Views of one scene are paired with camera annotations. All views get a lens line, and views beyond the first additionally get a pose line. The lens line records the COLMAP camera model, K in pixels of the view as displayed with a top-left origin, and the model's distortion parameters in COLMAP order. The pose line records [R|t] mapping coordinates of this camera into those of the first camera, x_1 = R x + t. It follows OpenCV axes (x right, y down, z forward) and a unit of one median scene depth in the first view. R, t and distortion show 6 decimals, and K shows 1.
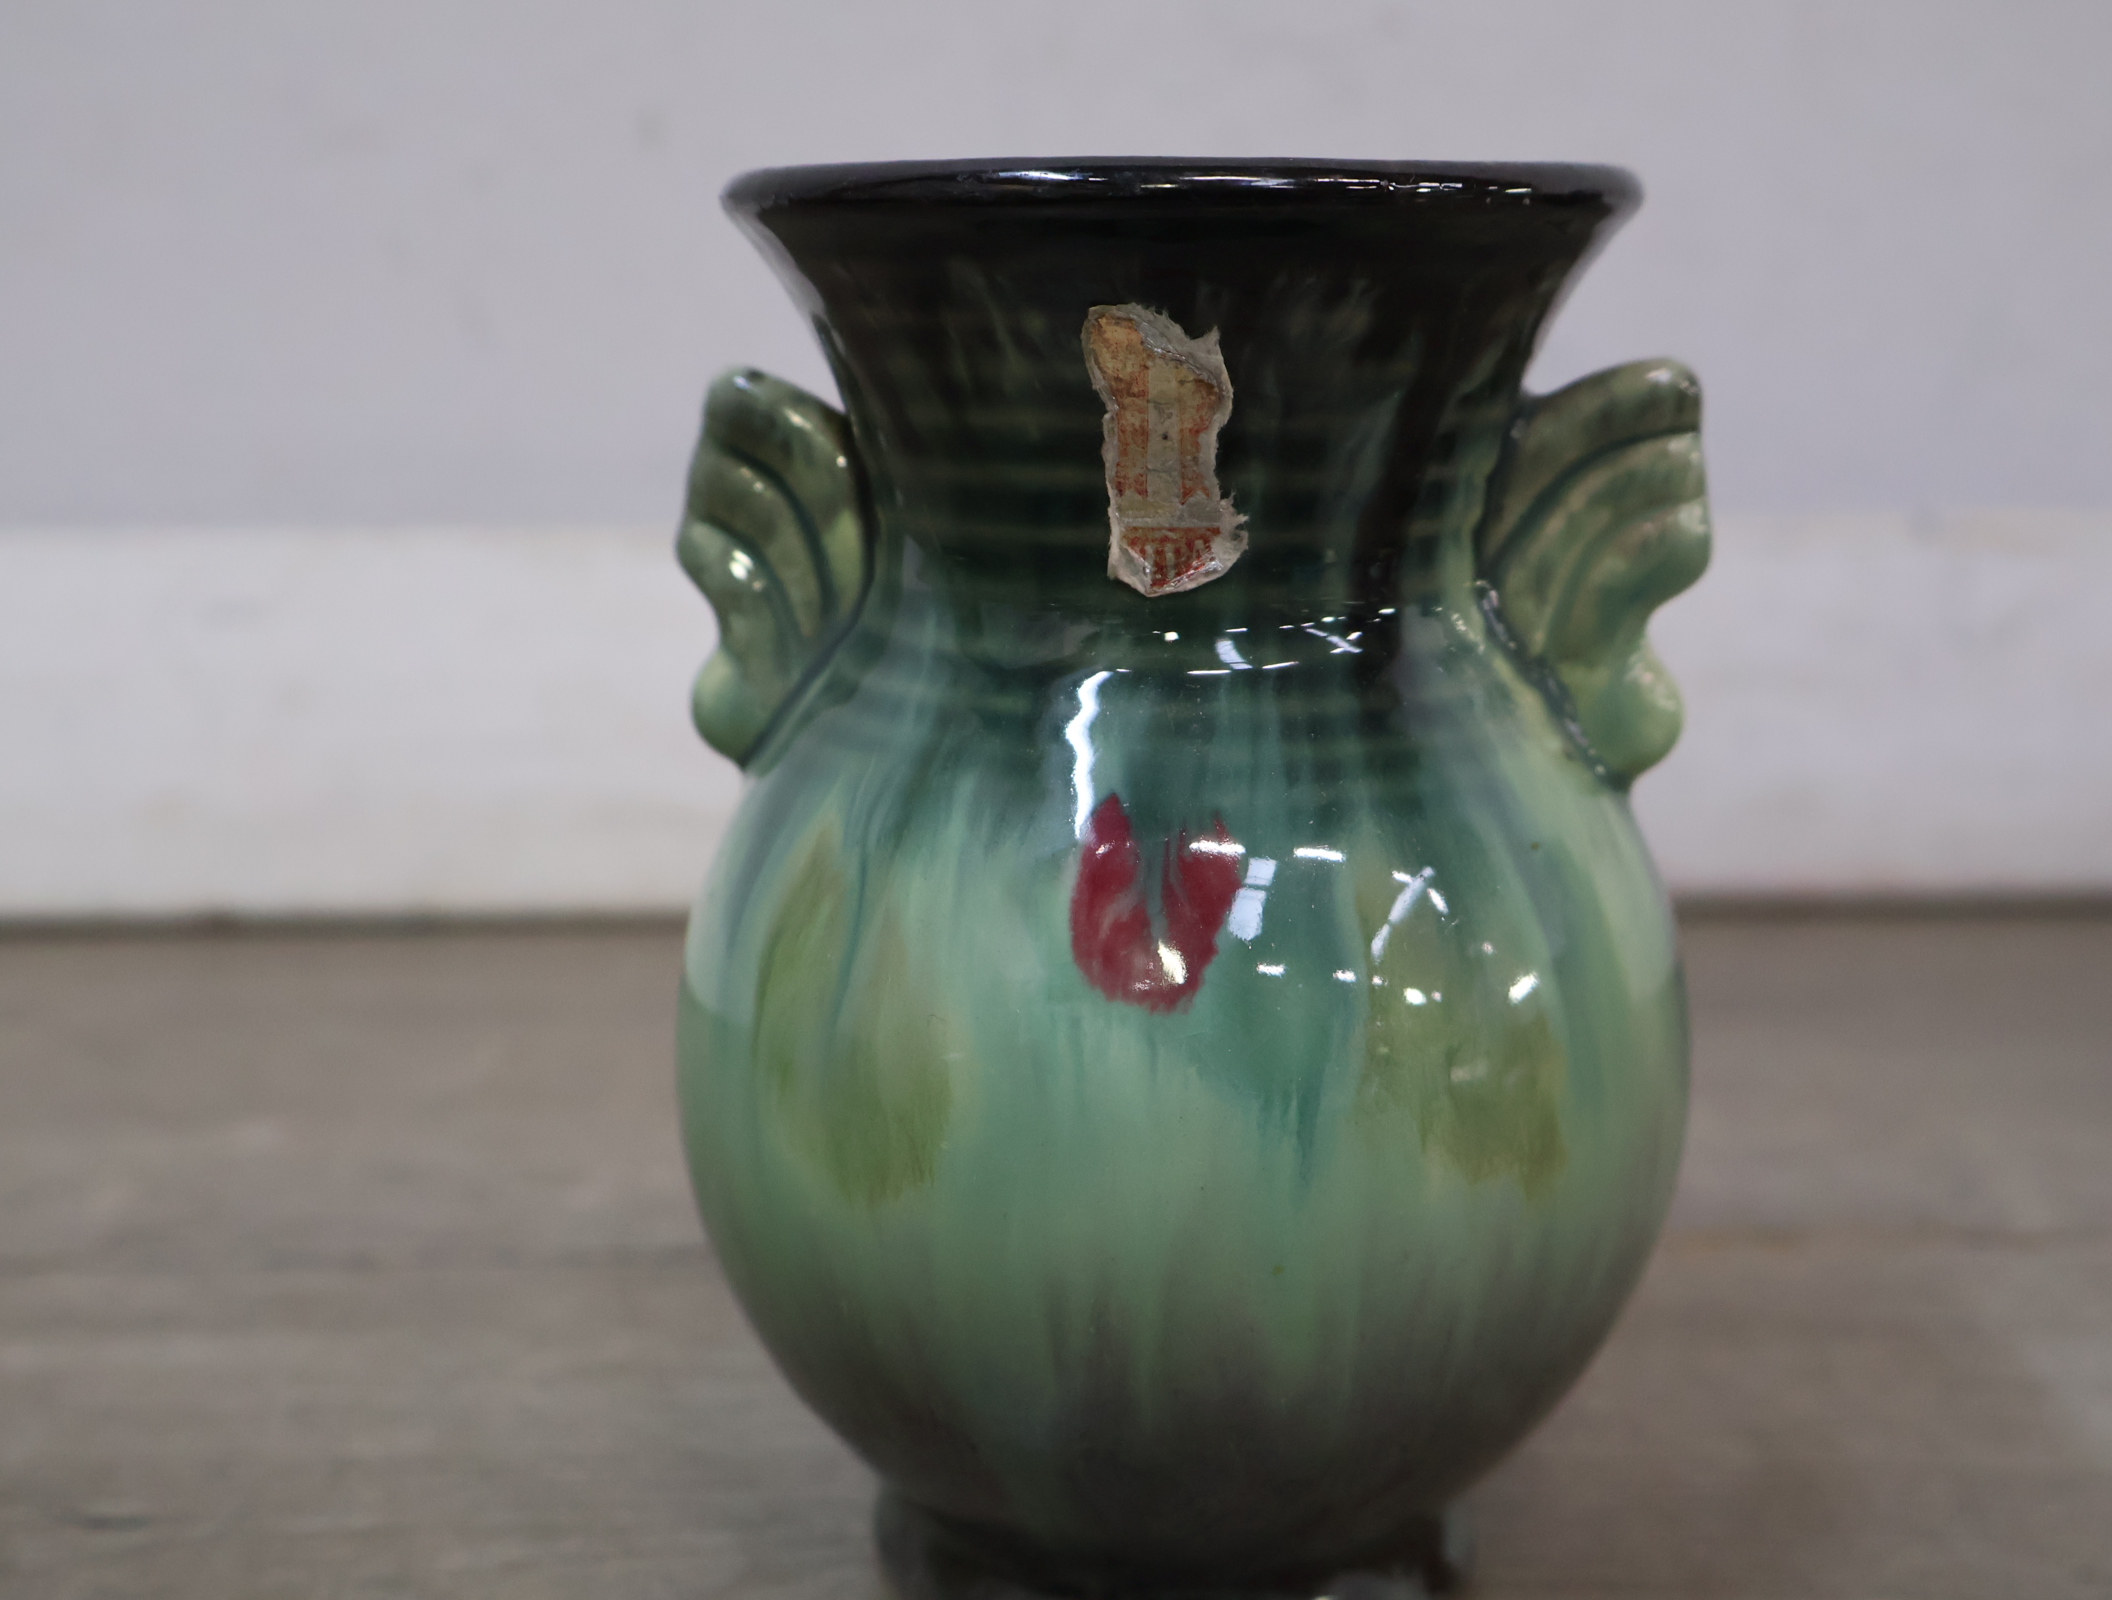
lens RADIAL K [[2662.9, 0, 1053.4], [0, 2662.9, 814.1], [0, 0, 1]] dist [0.000653, 0.000000]
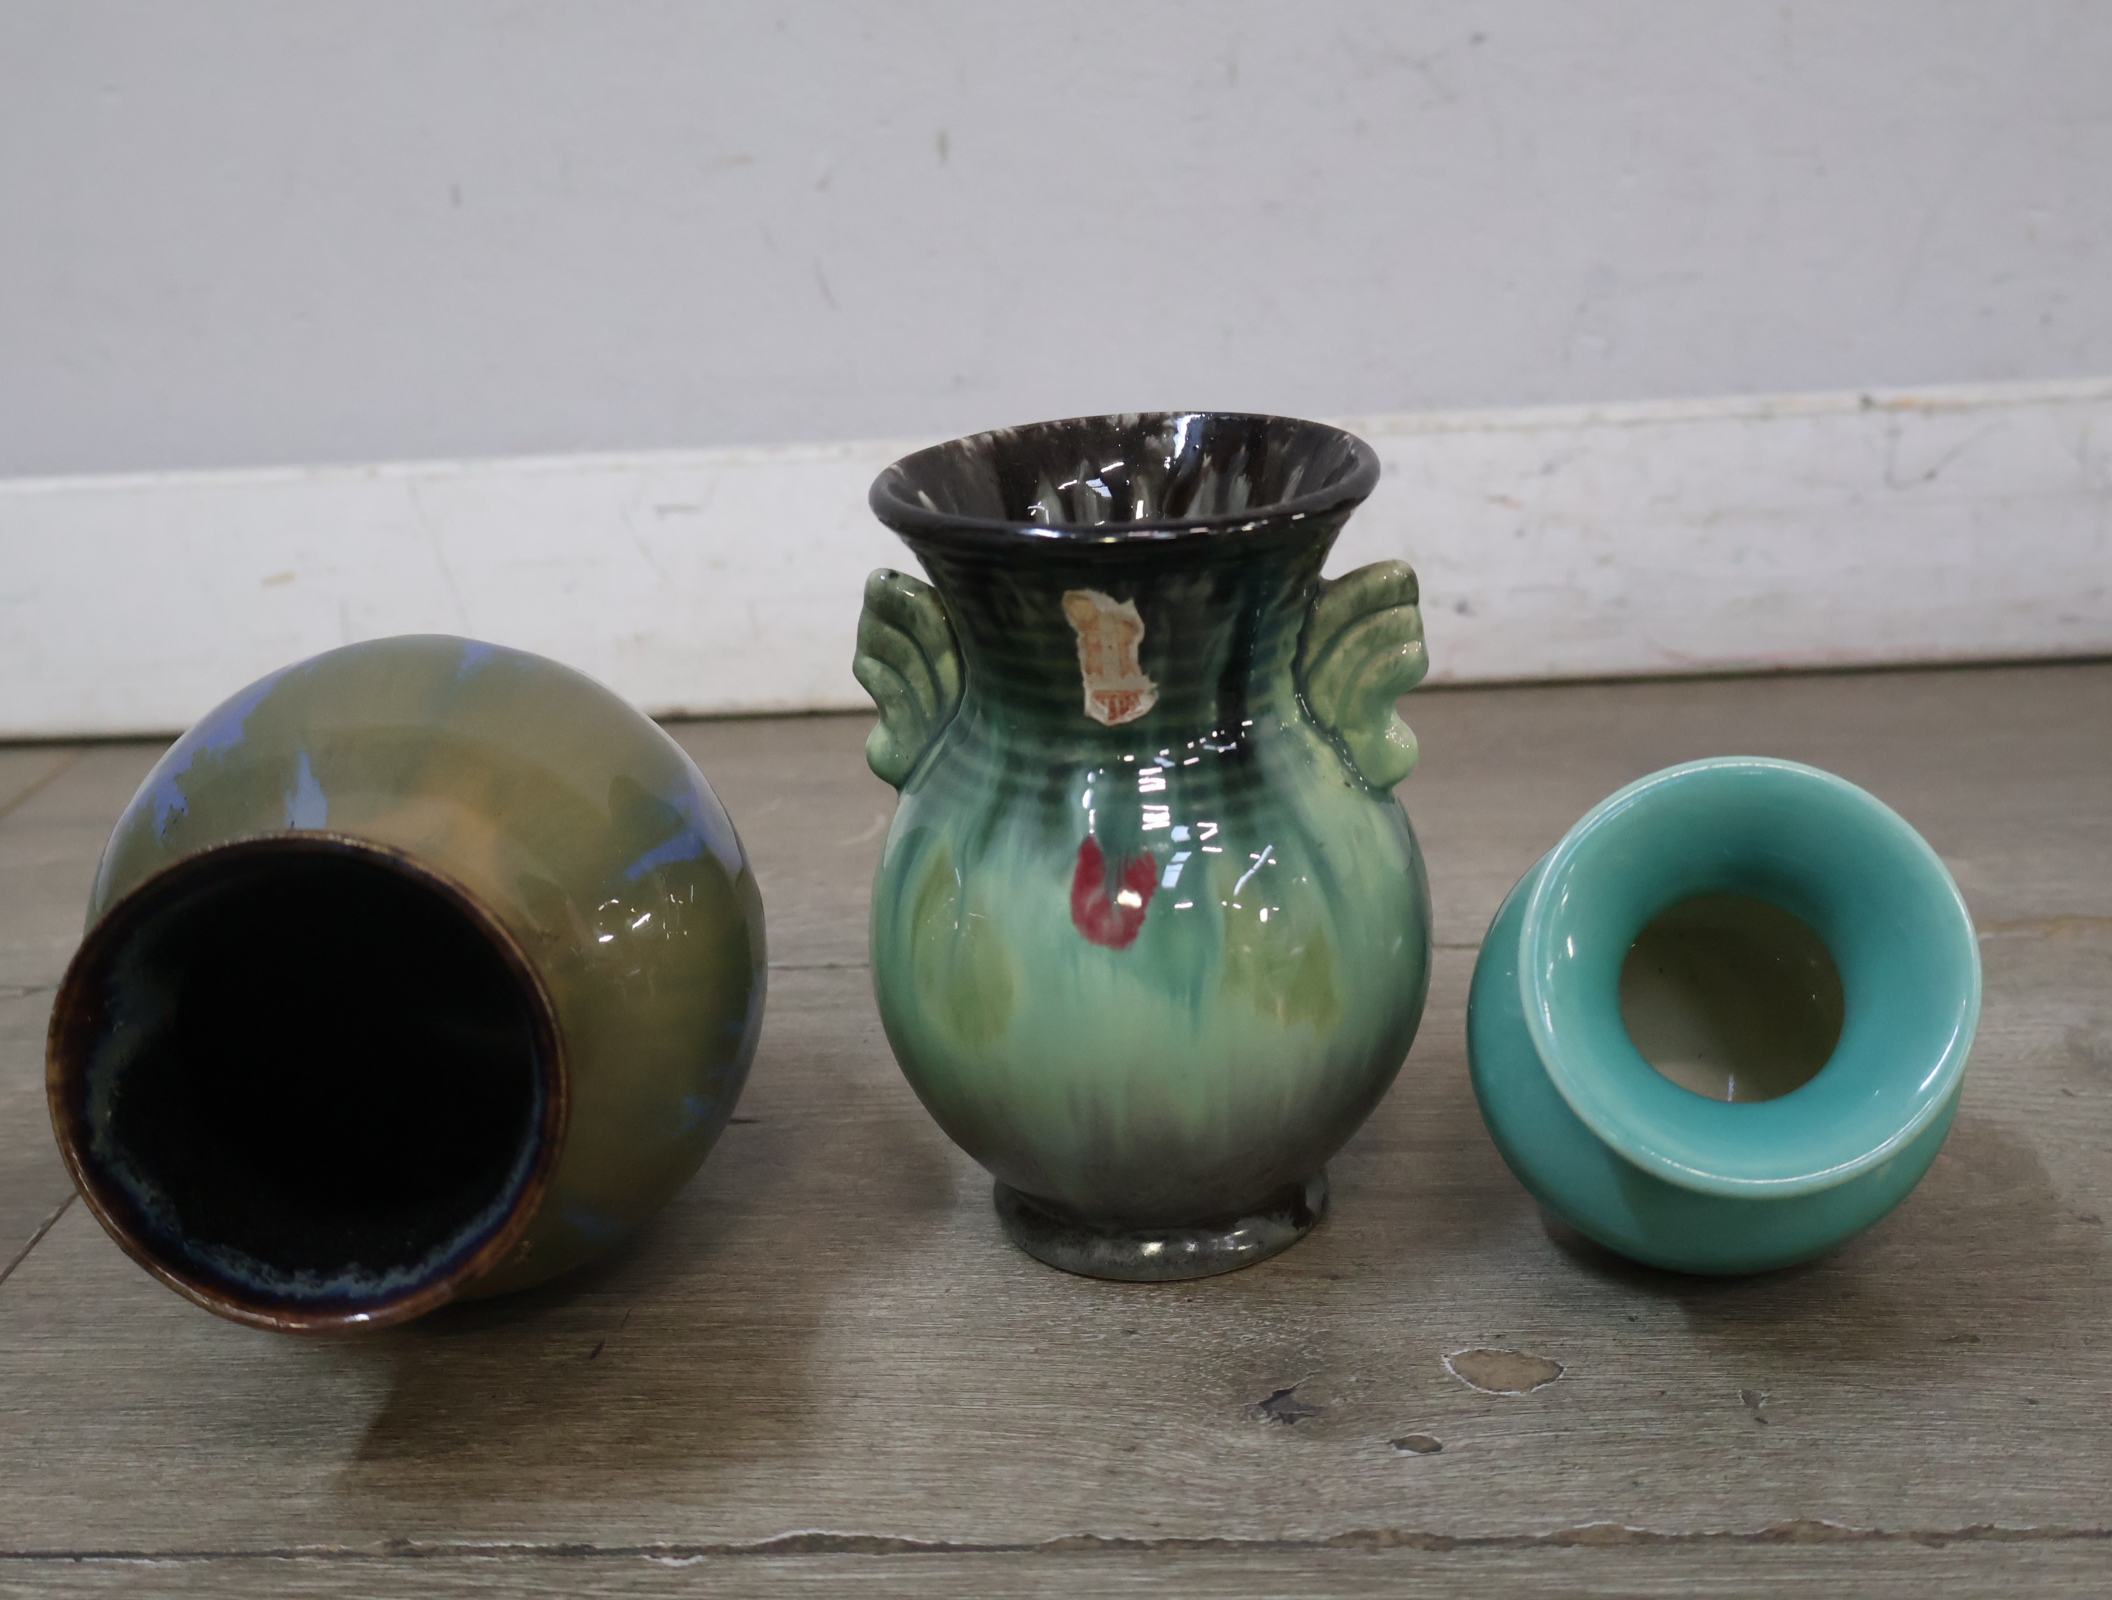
lens RADIAL K [[2662.9, 0, 1049.1], [0, 2662.9, 791.2], [0, 0, 1]] dist [0.000653, 0.000000]
pose [[0.997144, -0.035891, -0.066444, 0.117655], [0.045500, 0.987747, 0.149282, -0.316977], [0.060272, -0.151879, 0.986560, -0.861835]]
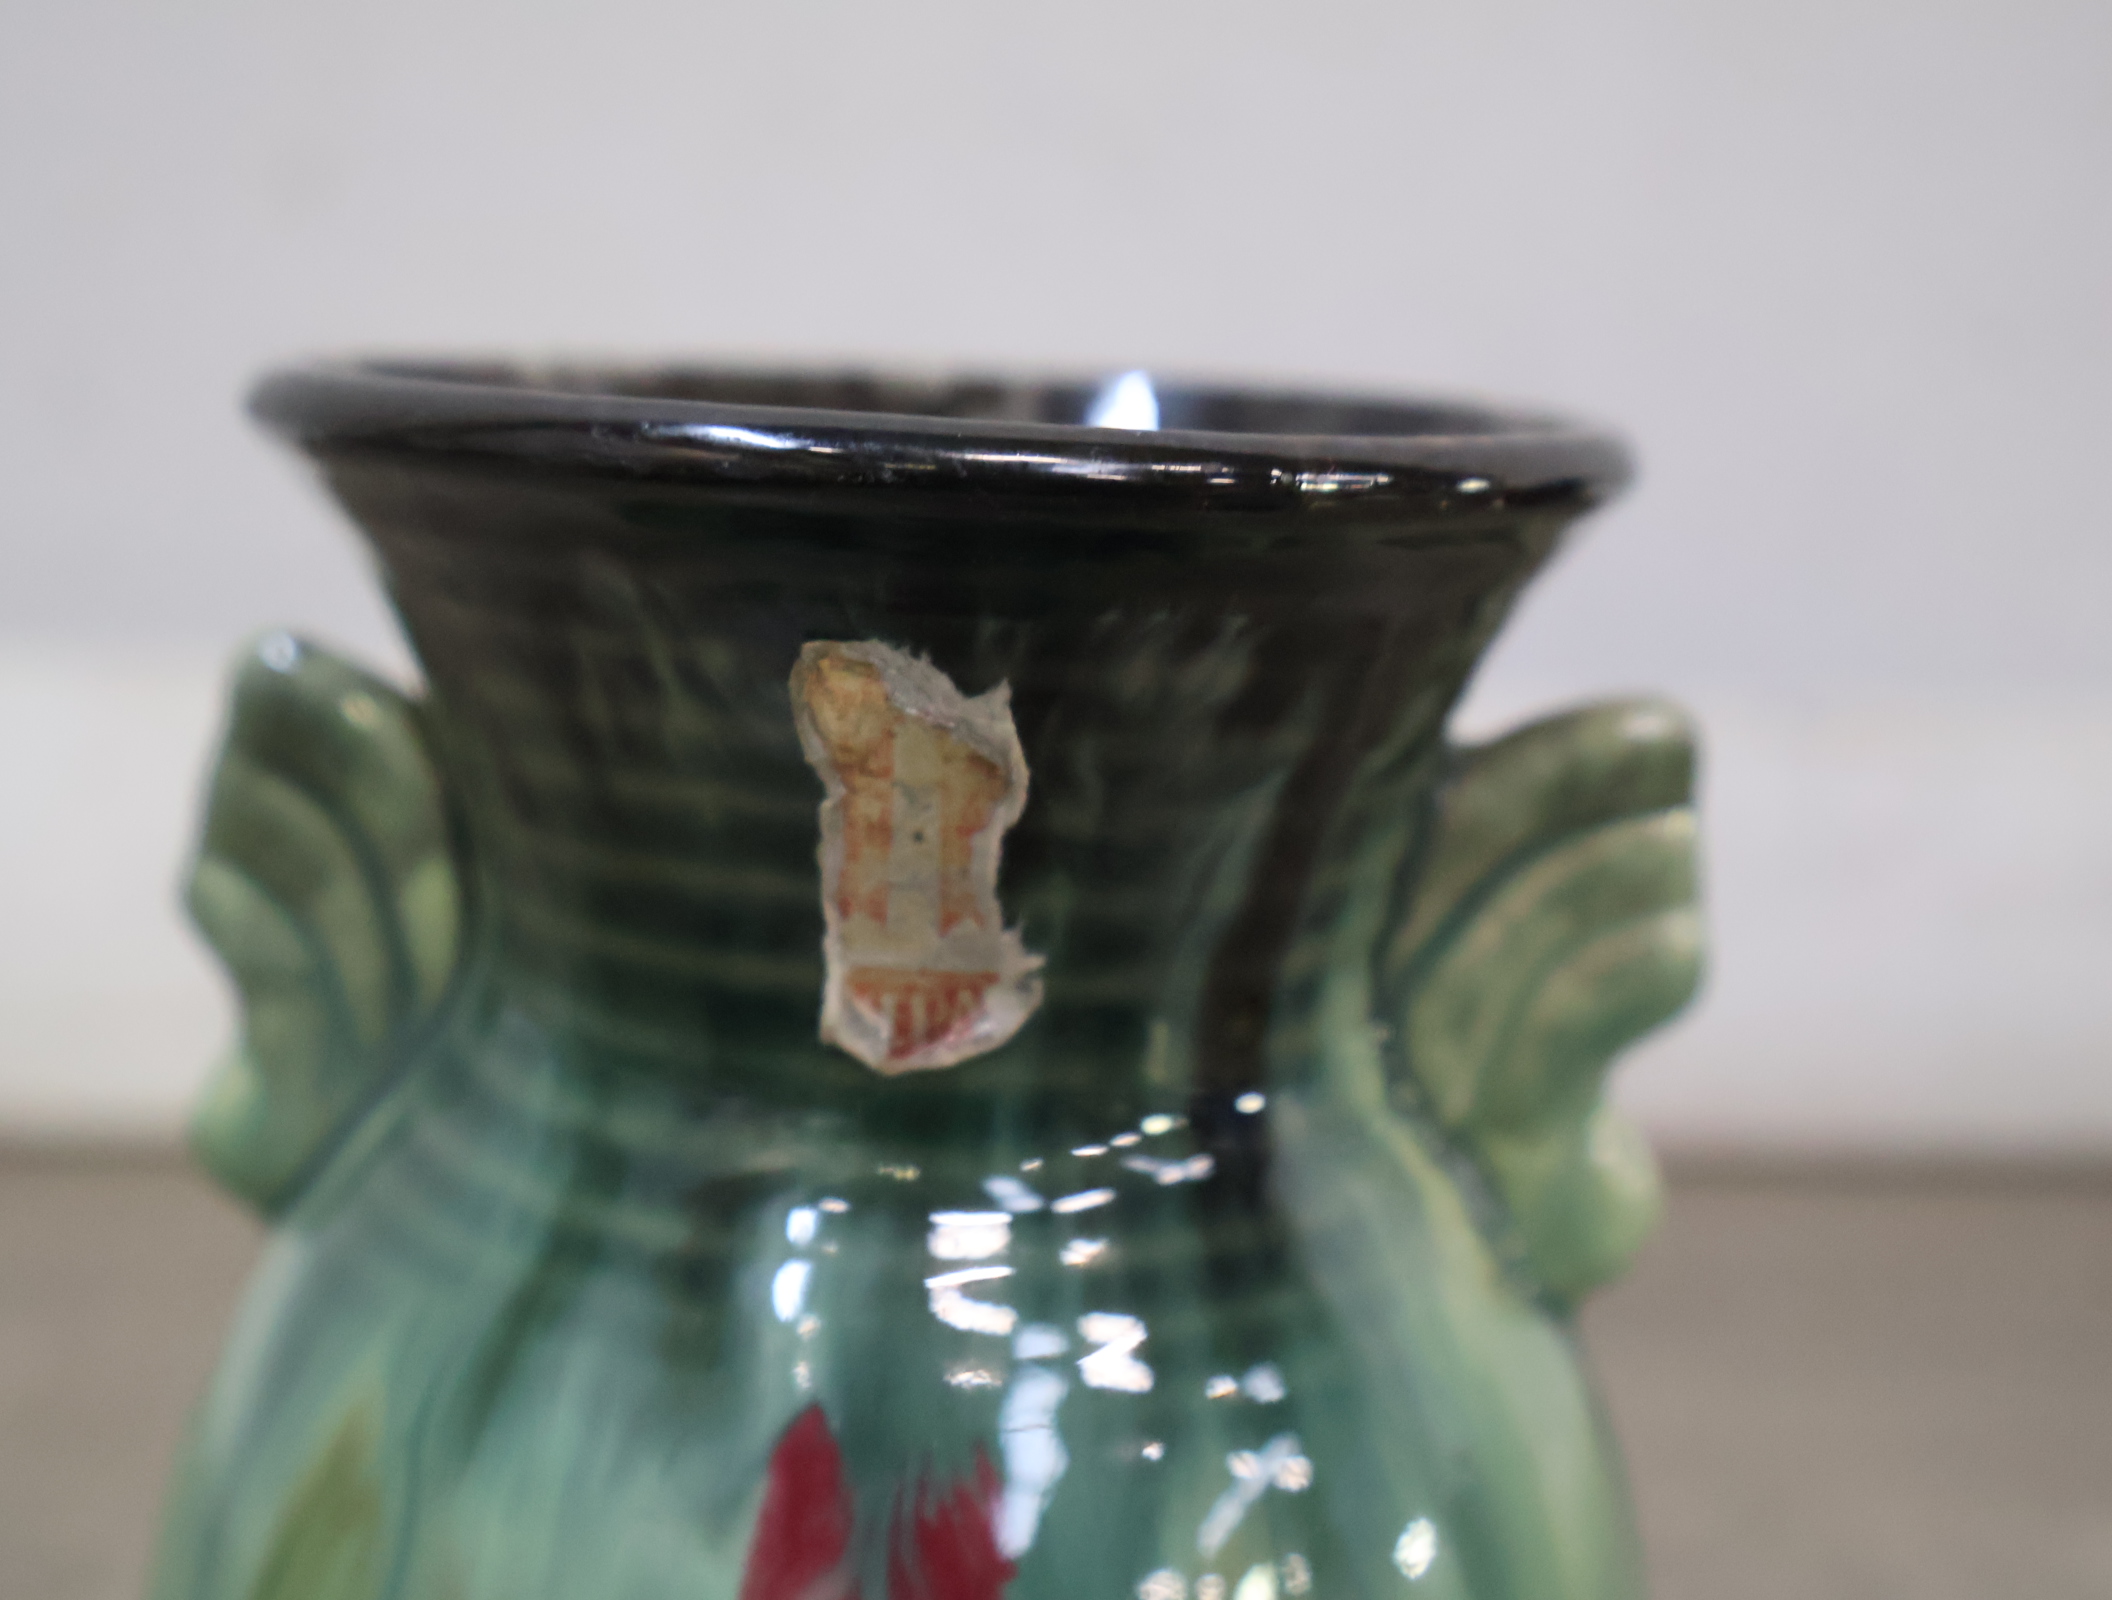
lens RADIAL K [[2662.9, 0, 1054.4], [0, 2662.9, 749.7], [0, 0, 1]] dist [0.000653, 0.000000]
pose [[0.994427, 0.036503, 0.098906, 0.010537], [-0.033751, 0.998999, -0.029365, -0.141246], [-0.099879, 0.025863, 0.994663, 0.357281]]
